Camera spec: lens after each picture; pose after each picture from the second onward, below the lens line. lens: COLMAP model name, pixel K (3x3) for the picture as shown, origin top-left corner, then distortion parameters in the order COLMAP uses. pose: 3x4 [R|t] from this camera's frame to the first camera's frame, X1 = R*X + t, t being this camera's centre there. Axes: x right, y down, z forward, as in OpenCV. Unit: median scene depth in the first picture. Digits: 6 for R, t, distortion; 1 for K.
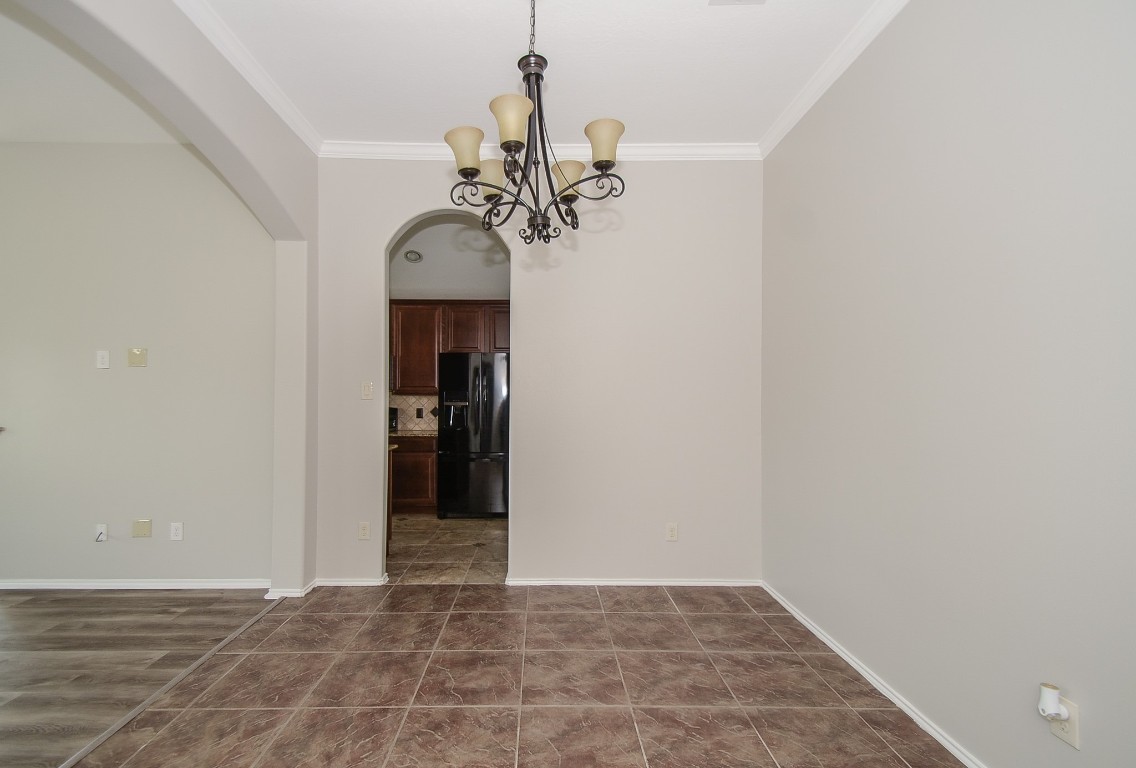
lens RADIAL K [[515.6, 0, 551.7], [0, 515.6, 393.3], [0, 0, 1]] dist [0.001282, -0.000298]
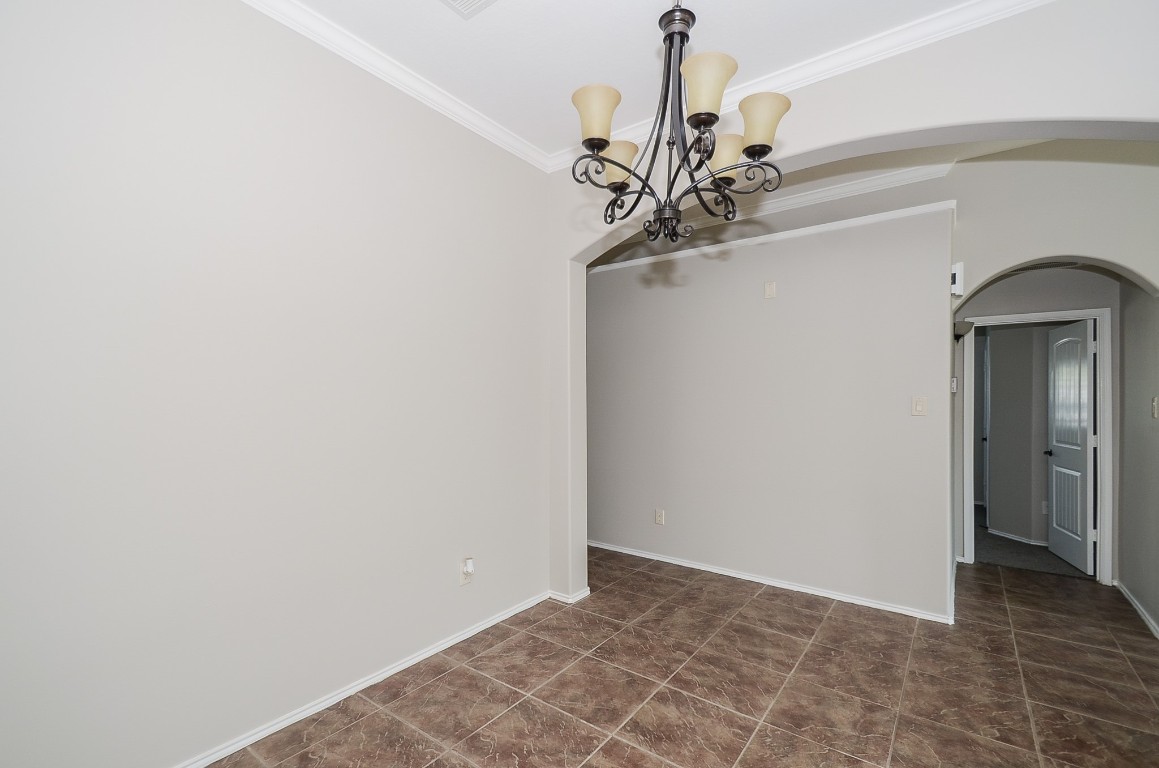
lens RADIAL K [[504.4, 0, 572.2], [0, 504.4, 399.3], [0, 0, 1]] dist [0.032142, -0.014508]
pose [[-0.787712, -0.004765, 0.616025, -0.306529], [-0.007061, 0.999974, -0.001294, -0.023041], [-0.616003, -0.005369, -0.787725, 1.298815]]
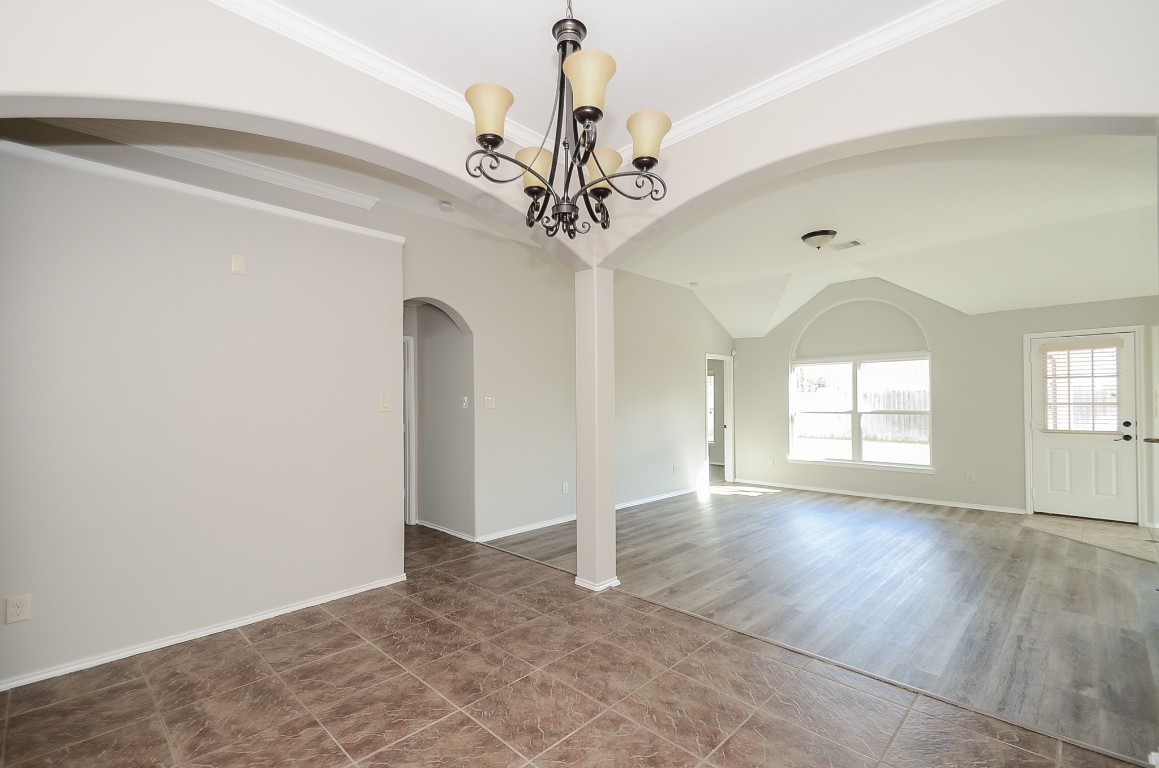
lens RADIAL K [[502.2, 0, 557.1], [0, 502.2, 396.2], [0, 0, 1]] dist [0.025543, -0.013326]
pose [[-0.731956, -0.001536, -0.681350, 0.415607], [0.011581, 0.999825, -0.014696, -0.014159], [0.681254, -0.018647, -0.731810, 1.196421]]
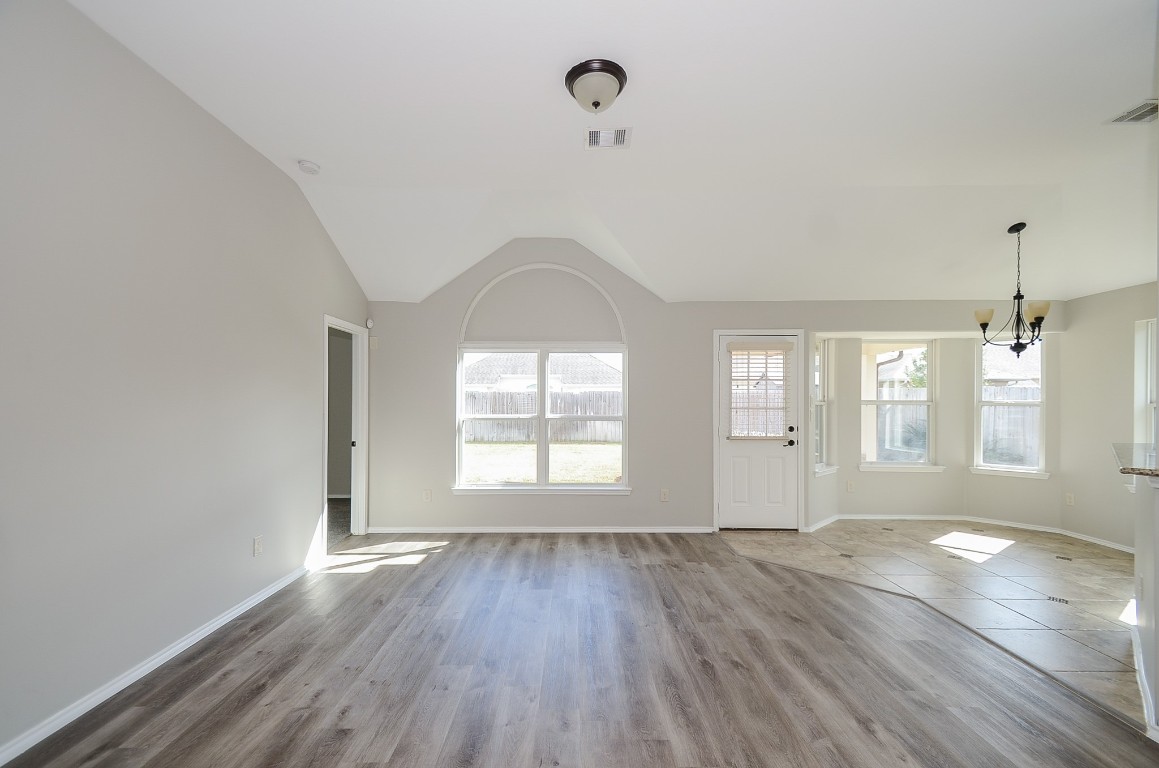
lens RADIAL K [[492.8, 0, 572.2], [0, 492.8, 399.6], [0, 0, 1]] dist [0.033058, -0.014102]
pose [[-0.014698, -0.003416, -0.999886, -0.662774], [0.001362, 0.999993, -0.003437, -0.016478], [0.999891, -0.001412, -0.014693, 0.440477]]
